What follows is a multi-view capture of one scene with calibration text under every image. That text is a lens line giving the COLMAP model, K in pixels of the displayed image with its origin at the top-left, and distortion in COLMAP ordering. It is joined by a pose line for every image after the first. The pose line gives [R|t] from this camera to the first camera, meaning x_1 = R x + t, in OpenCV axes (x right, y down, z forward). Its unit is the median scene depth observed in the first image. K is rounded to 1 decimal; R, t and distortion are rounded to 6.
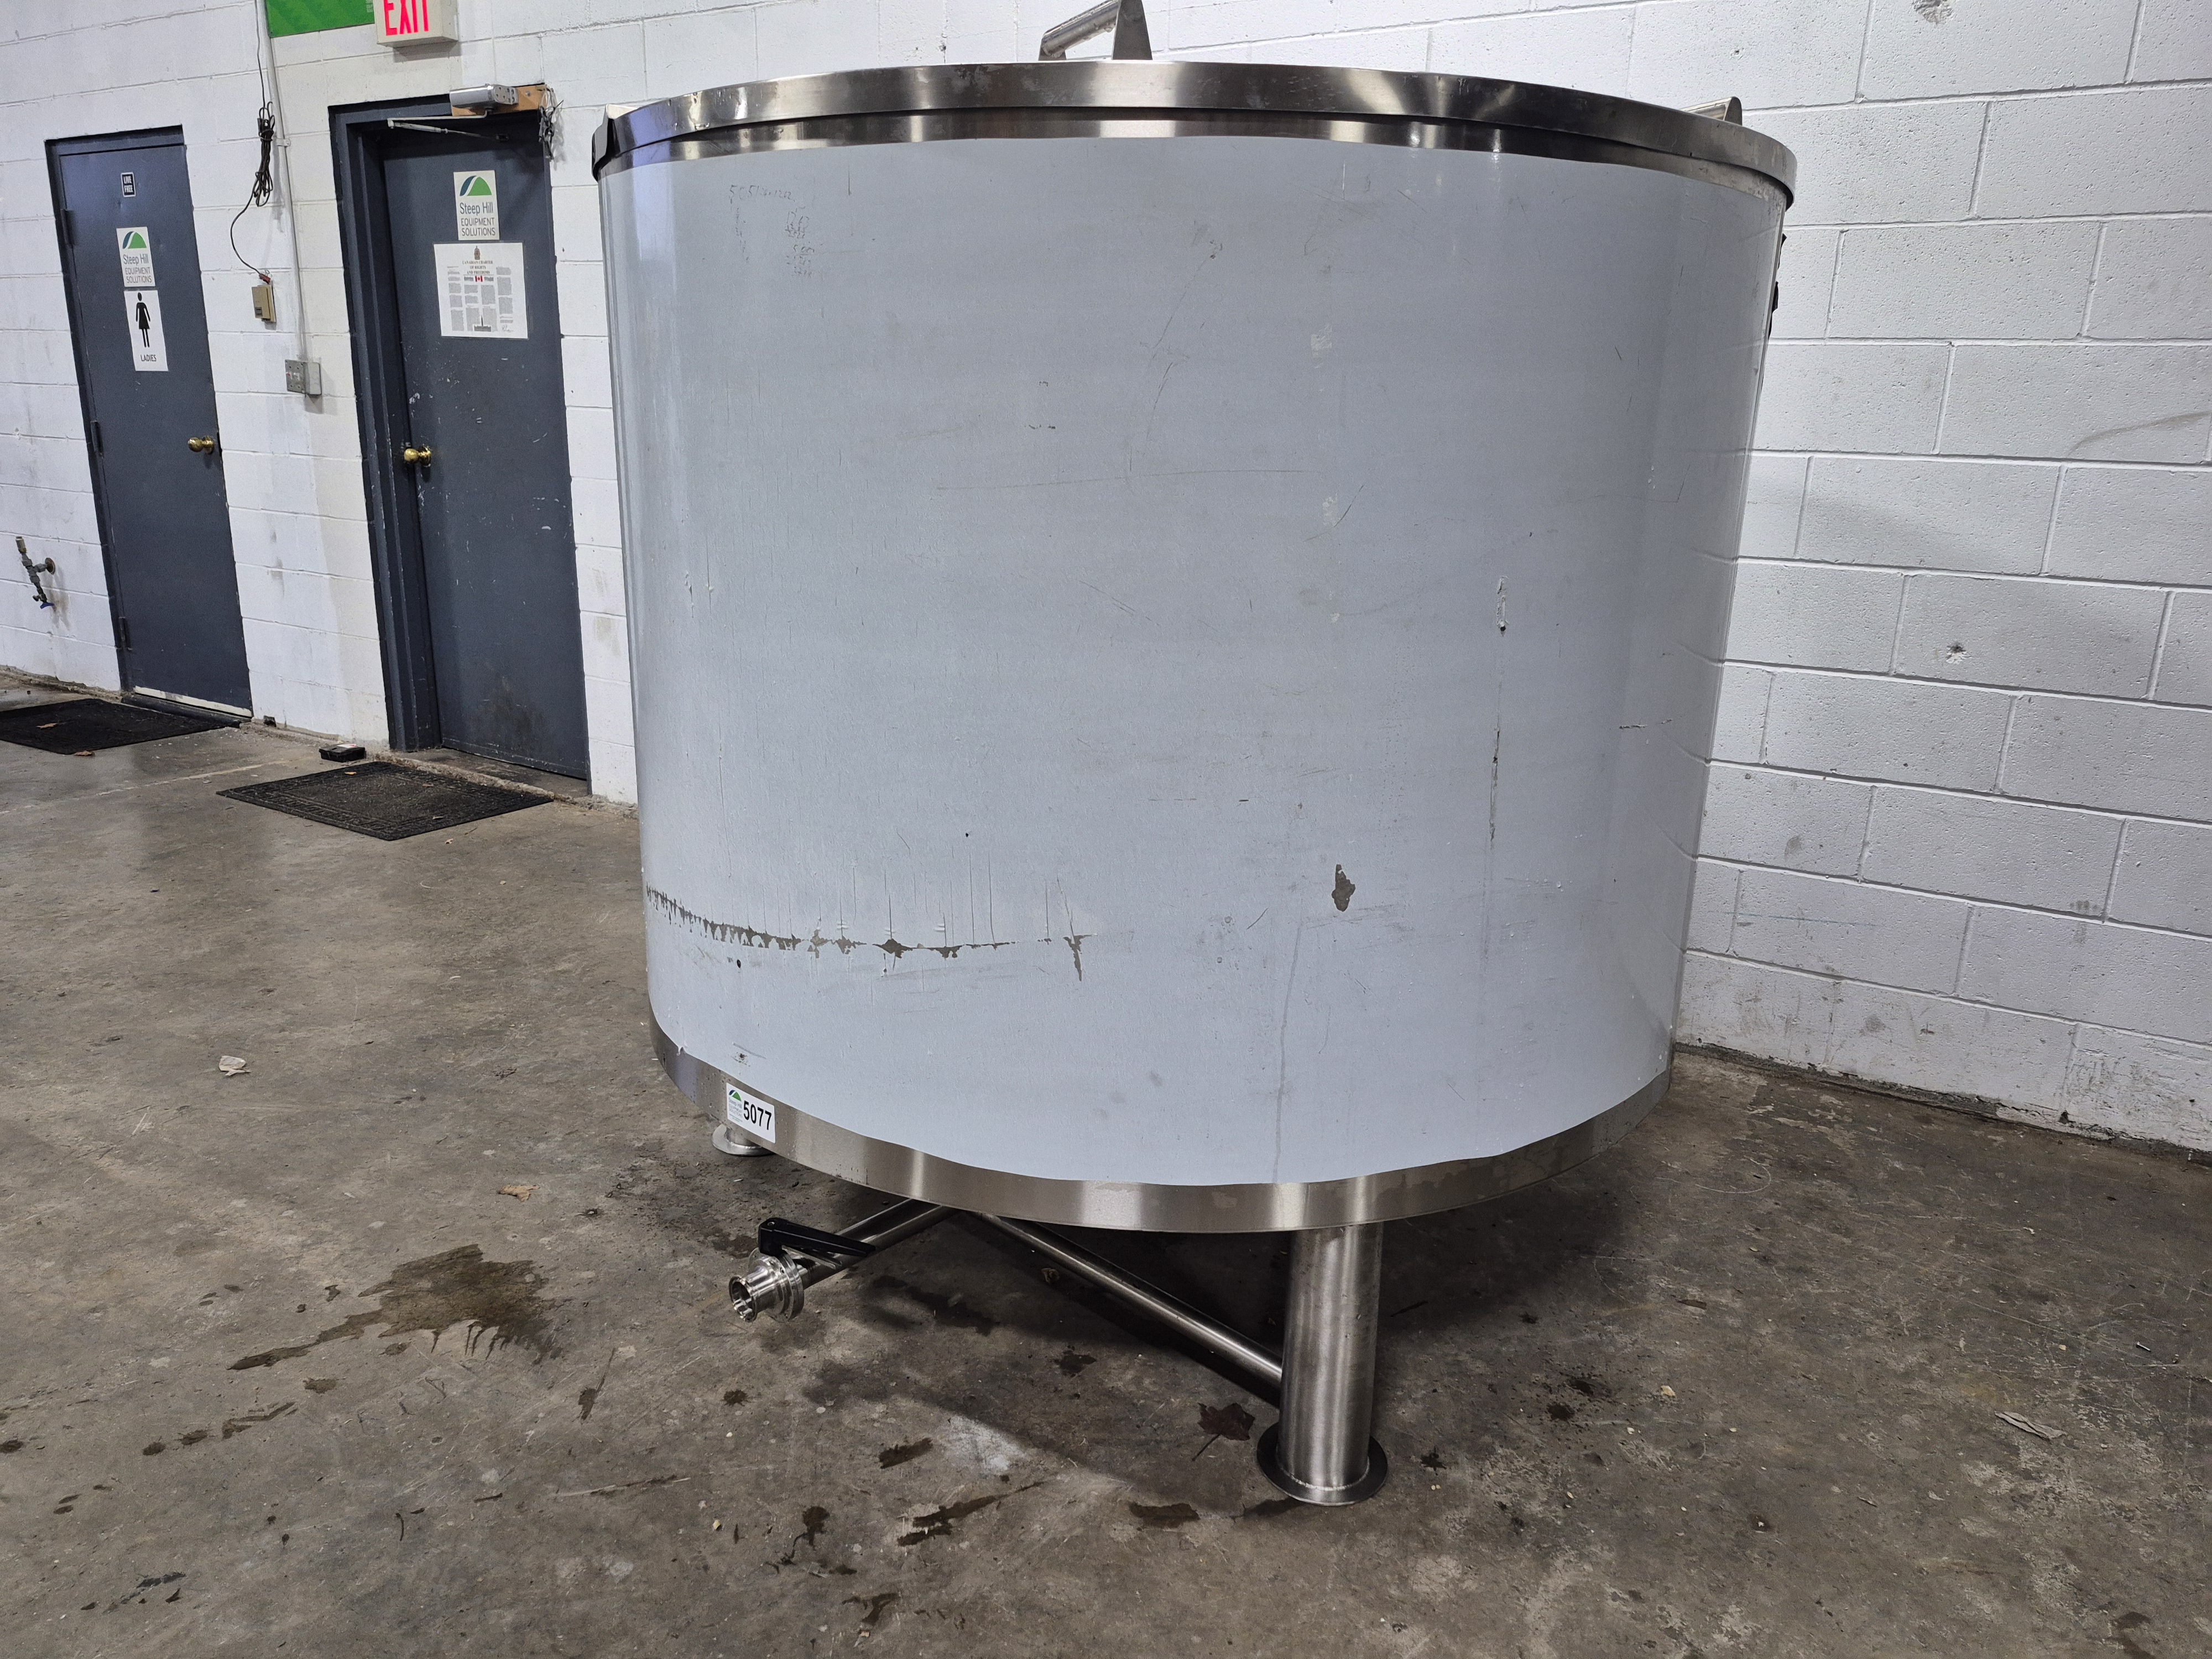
lens RADIAL K [[1521.9, 0, 1109.0], [0, 1521.9, 825.7], [0, 0, 1]] dist [0.081595, -0.083413]
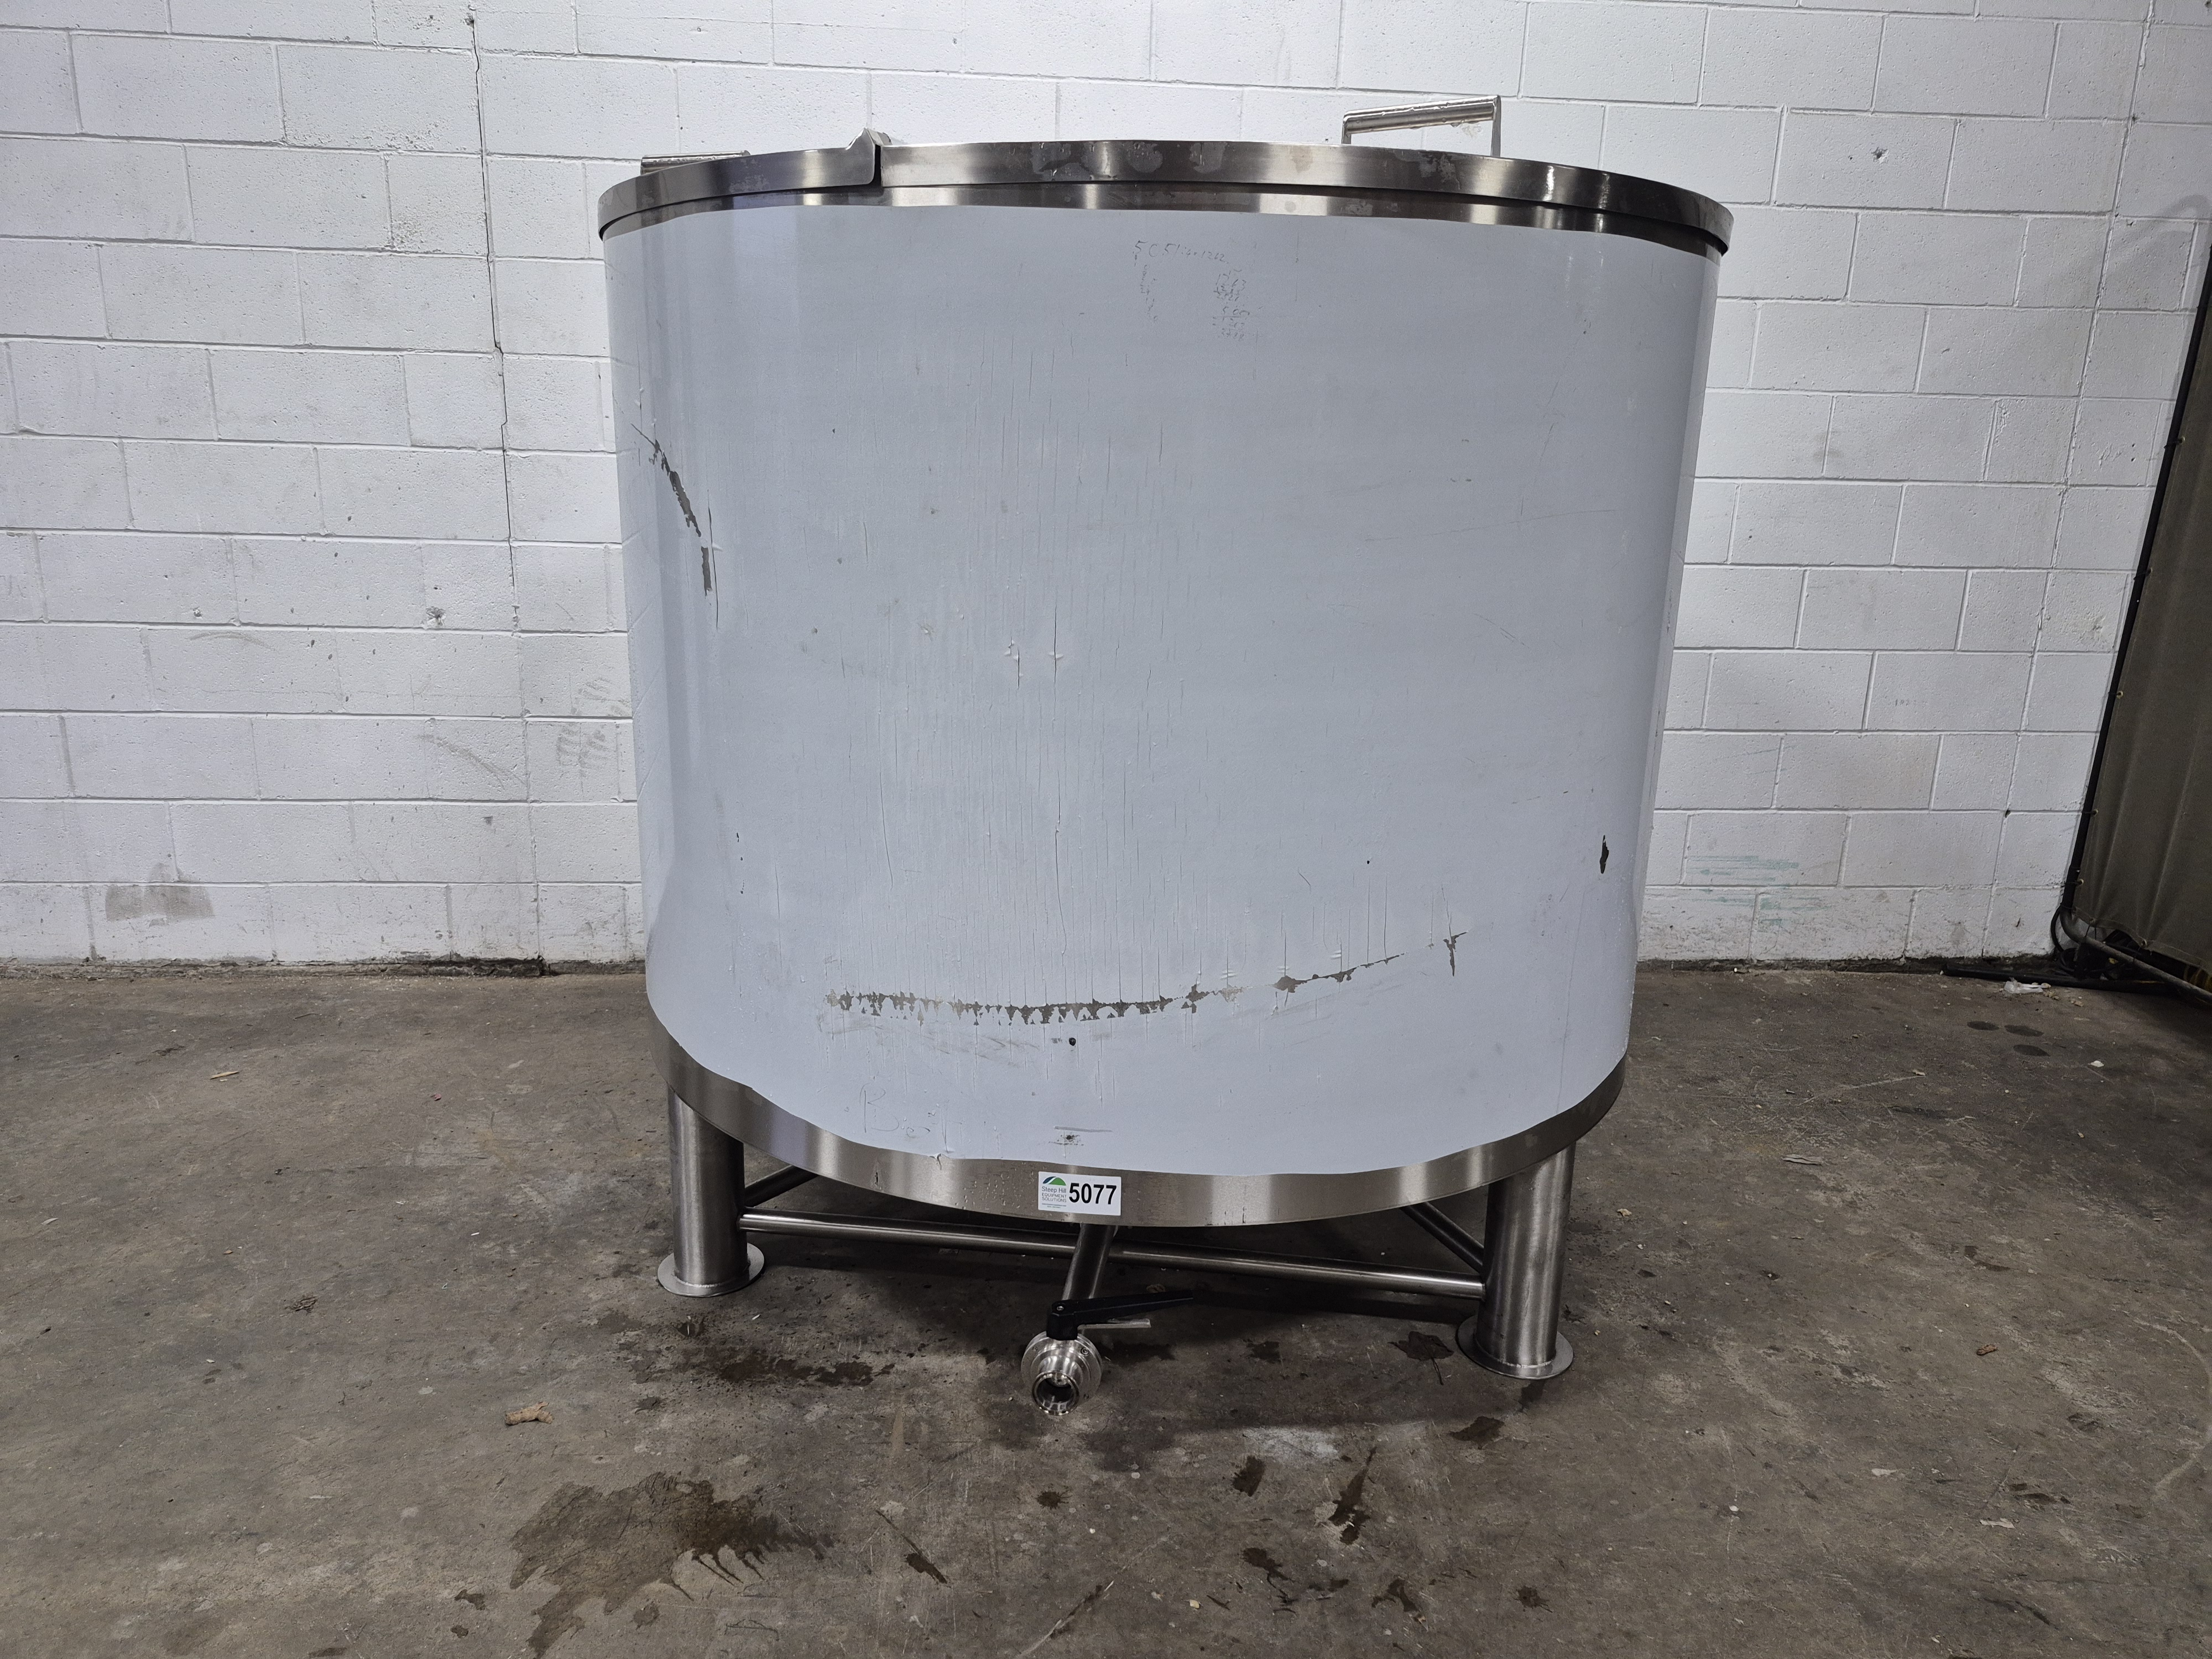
lens RADIAL K [[1525.6, 0, 1077.5], [0, 1525.6, 840.4], [0, 0, 1]] dist [0.108133, -0.145425]
pose [[0.815091, -0.155681, 0.558023, -0.745507], [0.150195, 0.987070, 0.055994, -0.086889], [-0.559524, 0.038172, 0.827934, 0.196646]]
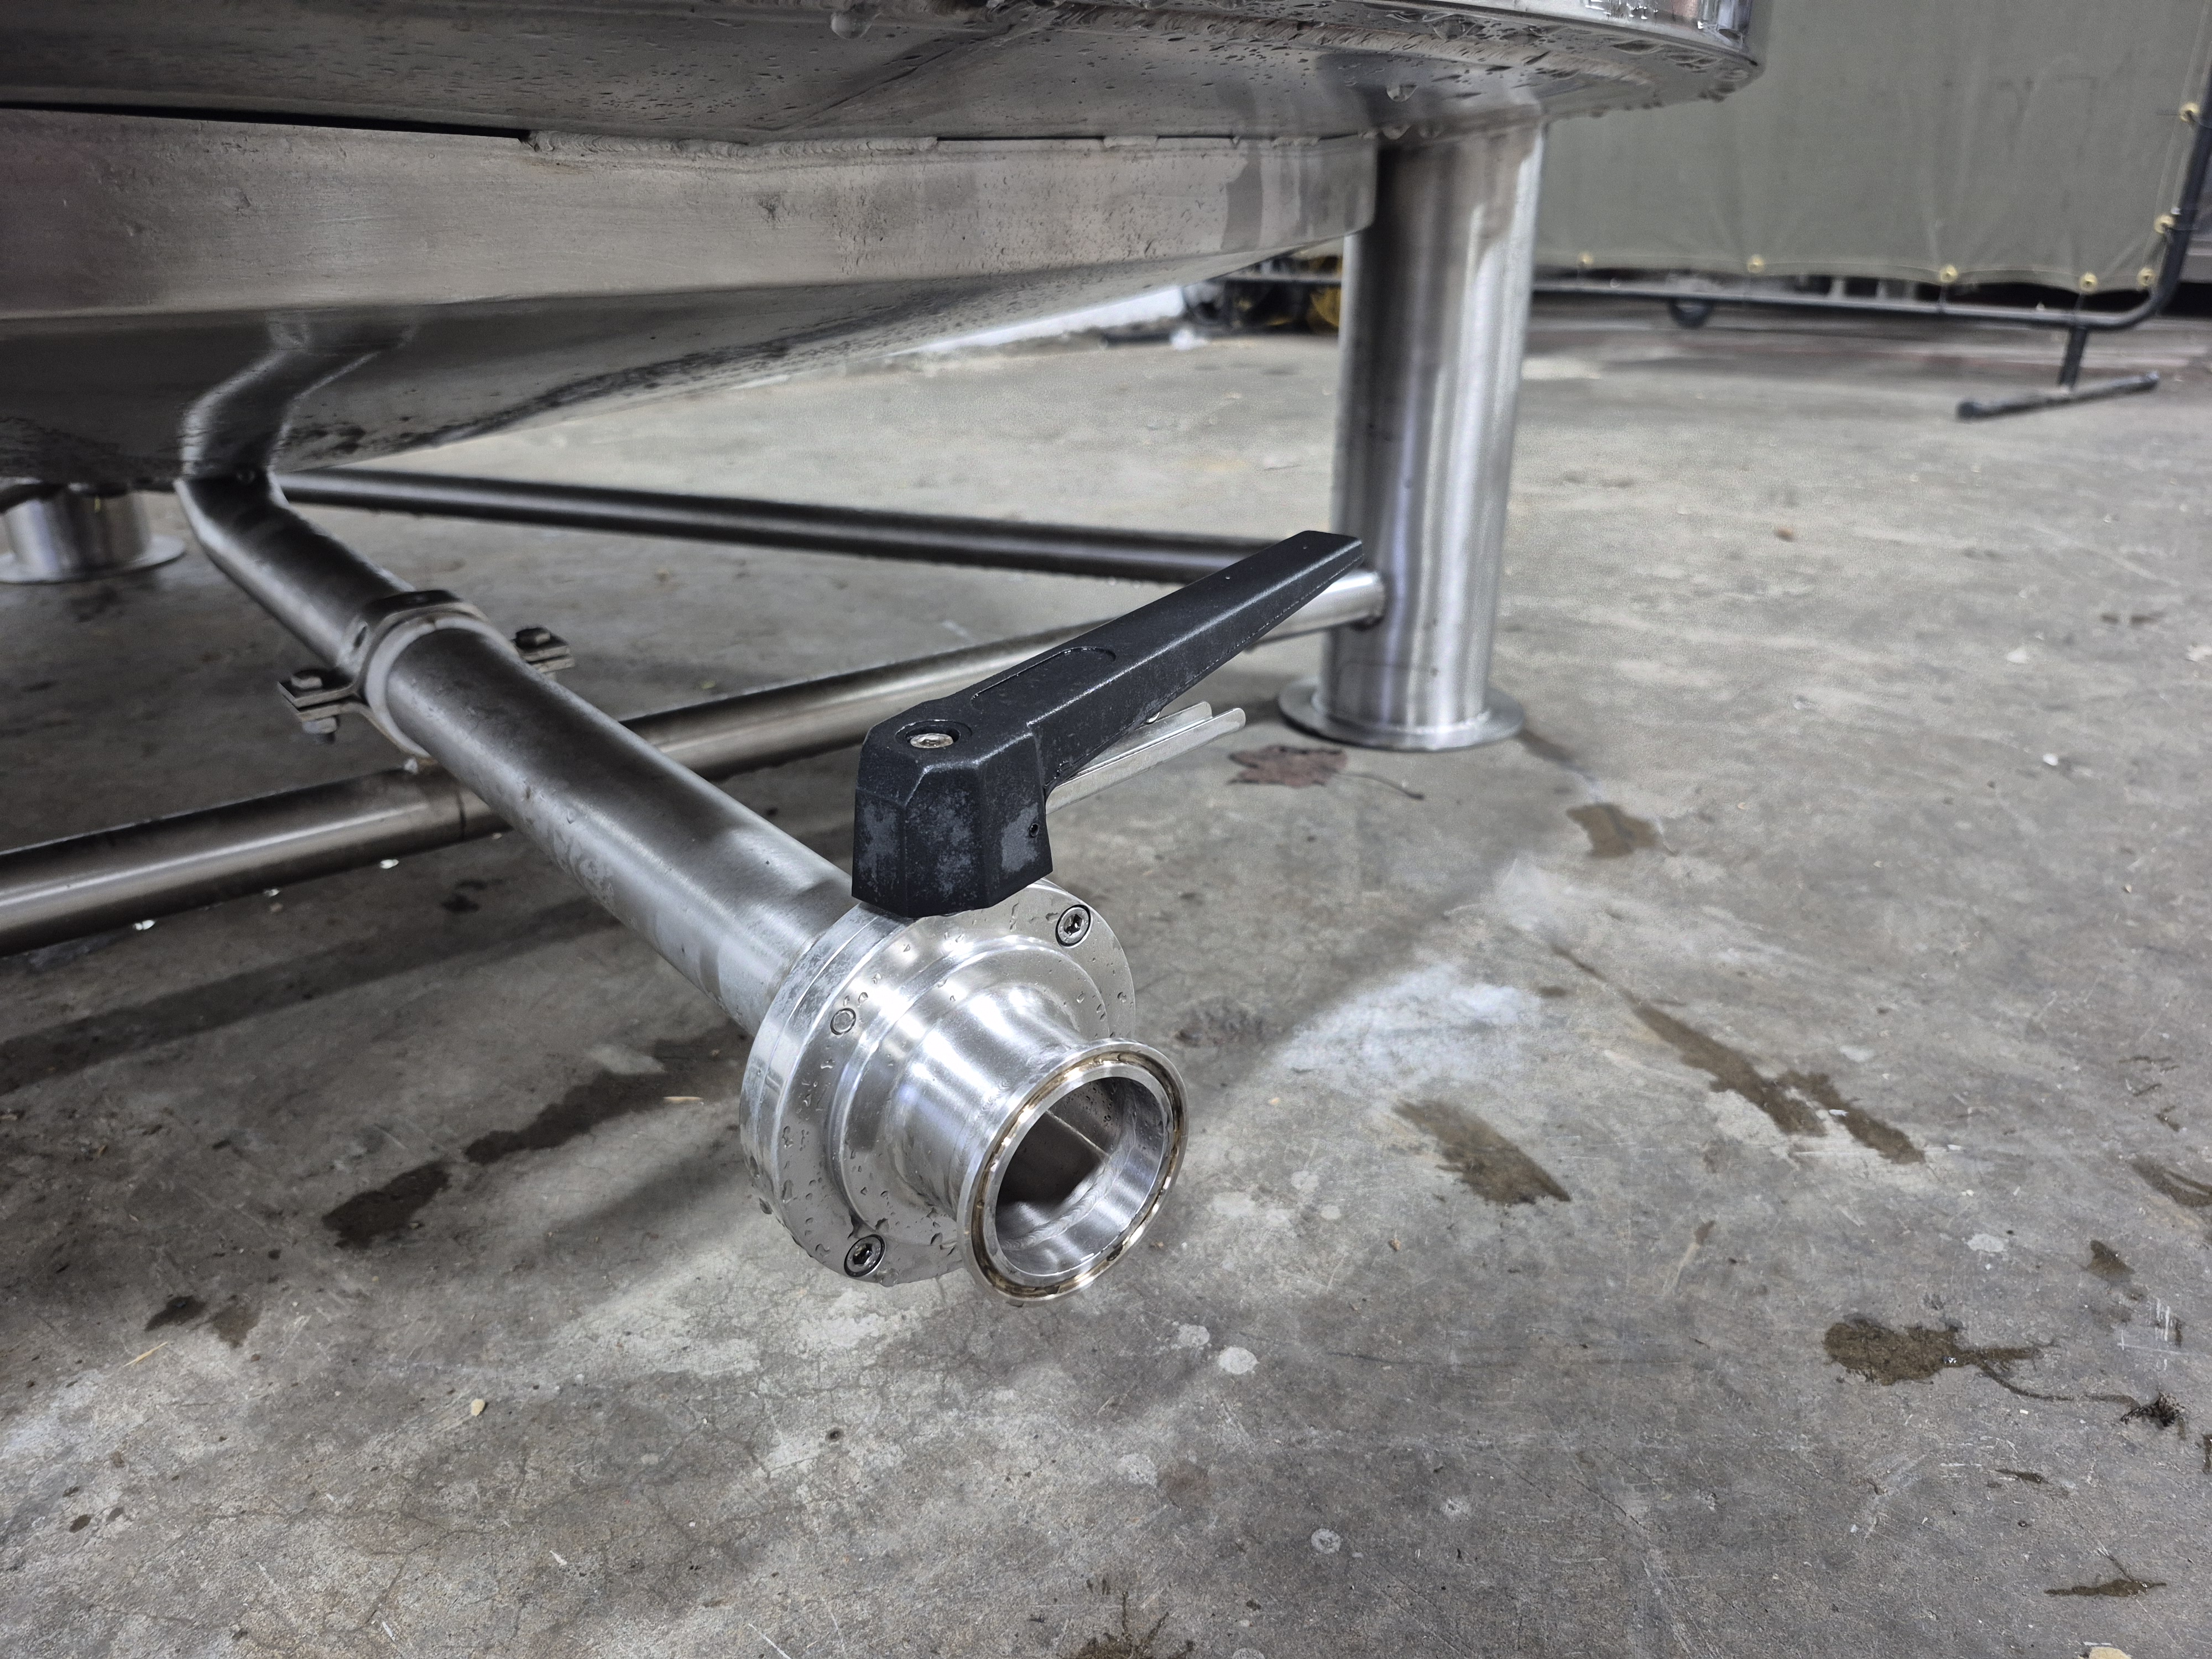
lens RADIAL K [[1555.1, 0, 1098.3], [0, 1555.1, 823.6], [0, 0, 1]] dist [0.119345, -0.205467]
pose [[0.127758, -0.404545, 0.905550, -0.396003], [0.262269, 0.894311, 0.362523, 0.224274], [-0.956500, 0.191183, 0.220355, 1.004281]]
